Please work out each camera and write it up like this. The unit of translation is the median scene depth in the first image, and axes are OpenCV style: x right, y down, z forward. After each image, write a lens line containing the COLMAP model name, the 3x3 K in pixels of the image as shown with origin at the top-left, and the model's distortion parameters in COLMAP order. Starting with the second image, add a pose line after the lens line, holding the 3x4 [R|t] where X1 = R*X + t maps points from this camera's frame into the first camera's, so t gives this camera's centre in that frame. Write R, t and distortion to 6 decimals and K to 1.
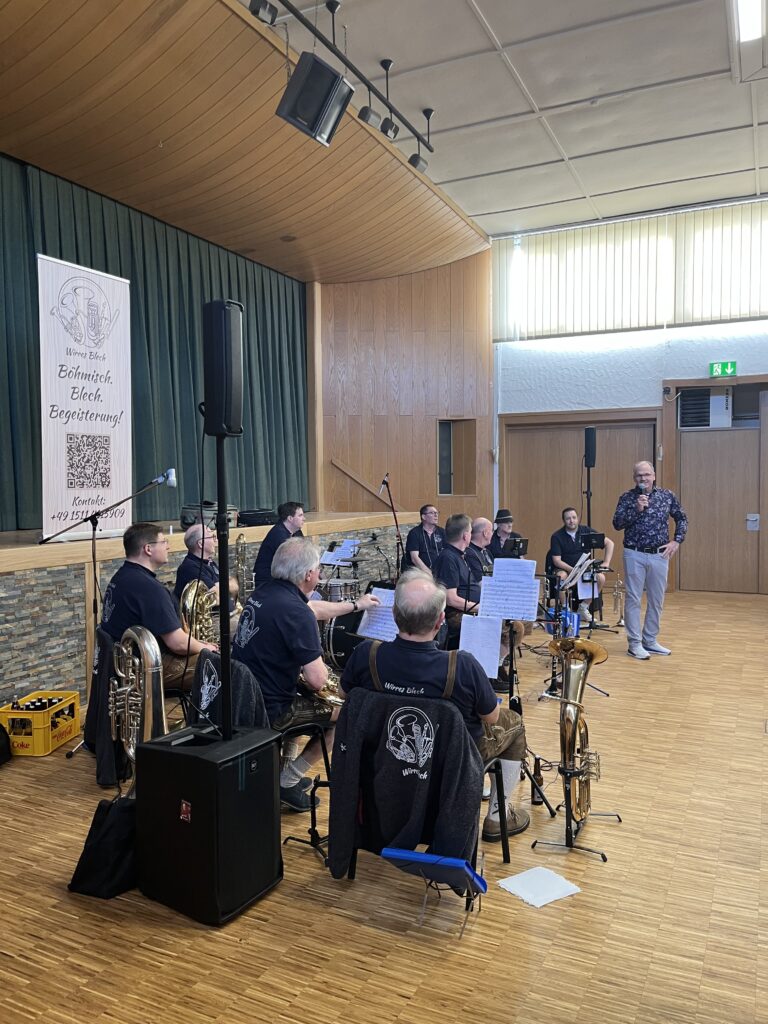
lens RADIAL K [[758.3, 0, 384.0], [0, 758.3, 512.0], [0, 0, 1]] dist [0.052384, -0.009999]
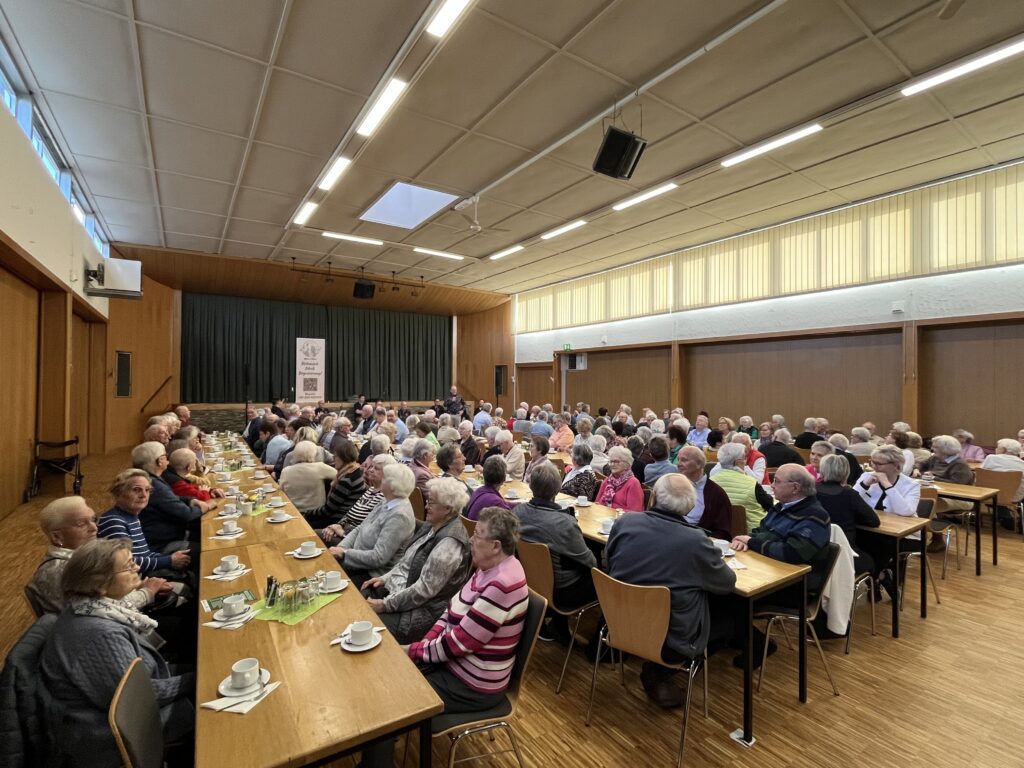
lens RADIAL K [[486.3, 0, 512.0], [0, 486.3, 384.0], [0, 0, 1]] dist [0.001407, 0.000308]
pose [[0.868661, 0.012805, -0.495241, 1.026390], [-0.033686, 0.998879, -0.033257, -0.009798], [0.494260, 0.045572, 0.868119, -0.412157]]
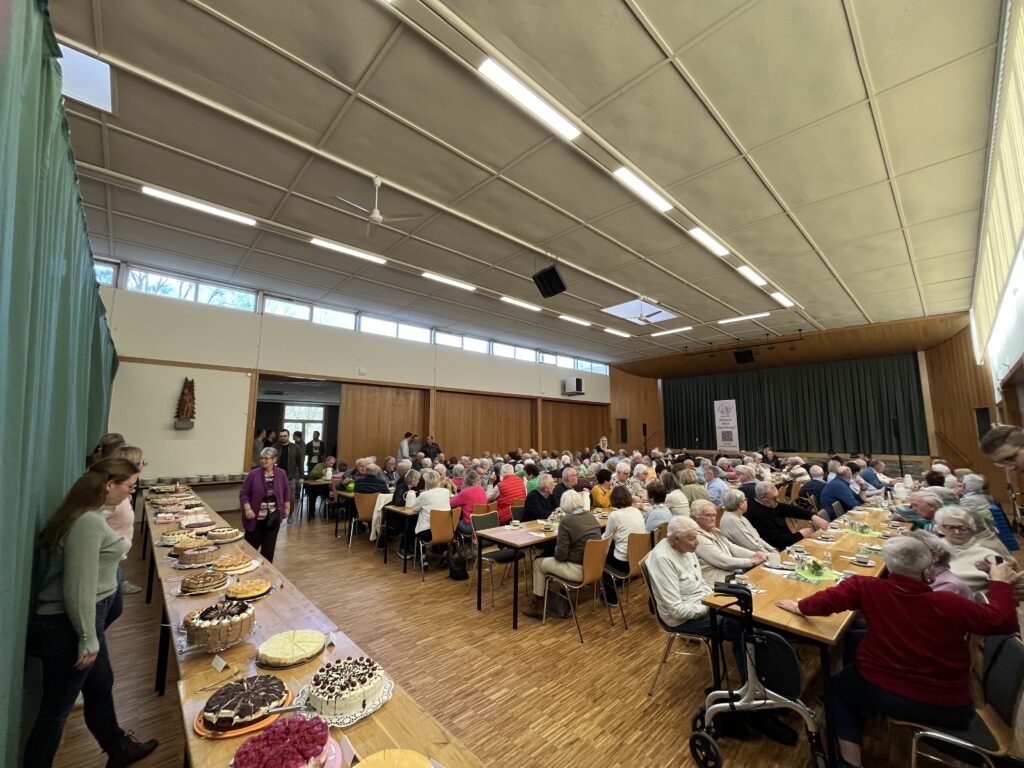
lens RADIAL K [[409.7, 0, 512.0], [0, 409.7, 384.0], [0, 0, 1]] dist [-0.000037, 0.000000]
pose [[-0.356941, -0.106816, -0.927999, 1.538980], [-0.036144, 0.994276, -0.100543, -0.047596], [0.933427, -0.002346, -0.358759, 0.345718]]
